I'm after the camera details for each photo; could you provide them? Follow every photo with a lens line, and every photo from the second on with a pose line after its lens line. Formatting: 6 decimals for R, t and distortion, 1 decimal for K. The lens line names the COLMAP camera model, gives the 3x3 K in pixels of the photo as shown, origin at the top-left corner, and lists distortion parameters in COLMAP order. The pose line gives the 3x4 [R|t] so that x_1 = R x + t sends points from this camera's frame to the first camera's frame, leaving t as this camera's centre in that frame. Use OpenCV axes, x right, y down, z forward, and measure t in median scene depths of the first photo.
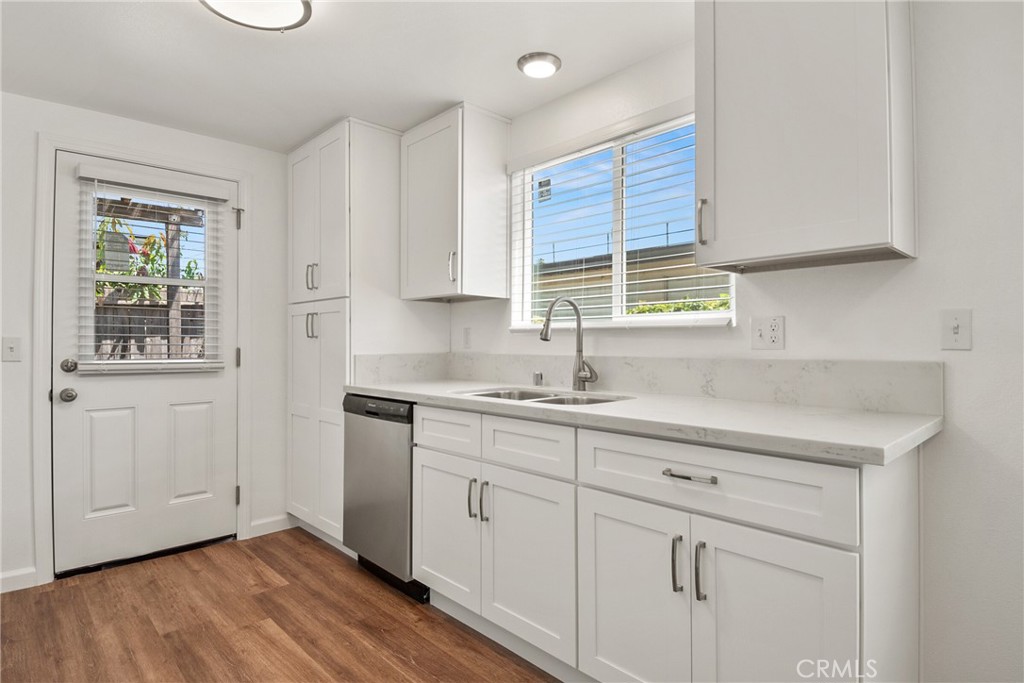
lens RADIAL K [[551.2, 0, 539.7], [0, 551.2, 340.1], [0, 0, 1]] dist [0.037177, -0.027201]
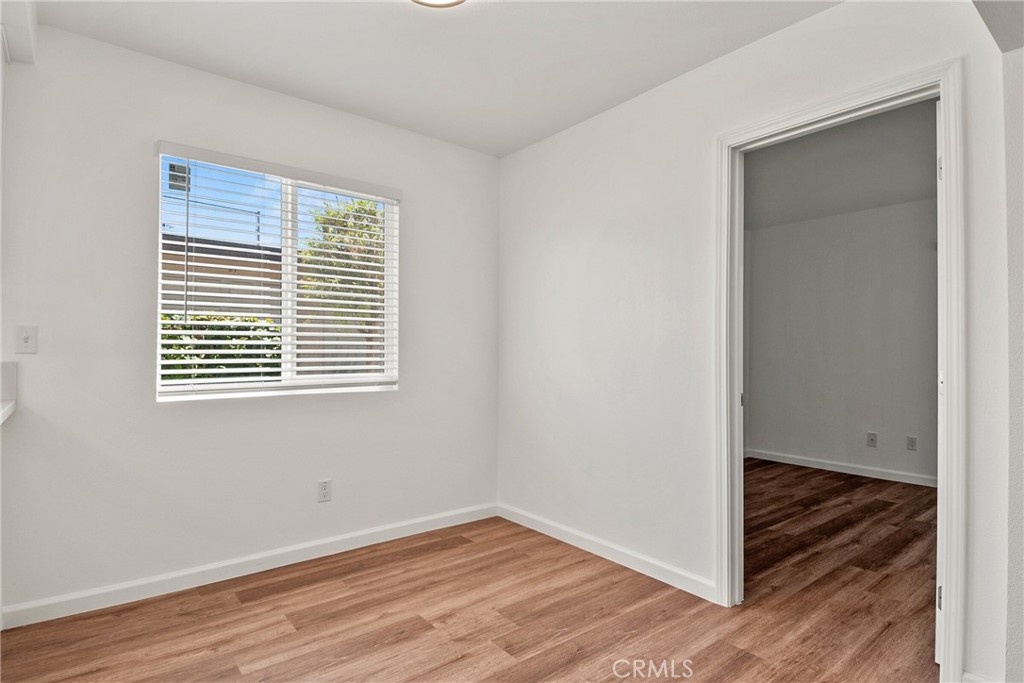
lens RADIAL K [[551.2, 0, 513.4], [0, 551.2, 341.3], [0, 0, 1]] dist [0.037177, -0.027201]
pose [[0.102027, 0.020388, 0.994573, -0.333612], [-0.011550, 0.999747, -0.019309, -0.000489], [-0.994715, -0.009518, 0.102236, -0.240496]]
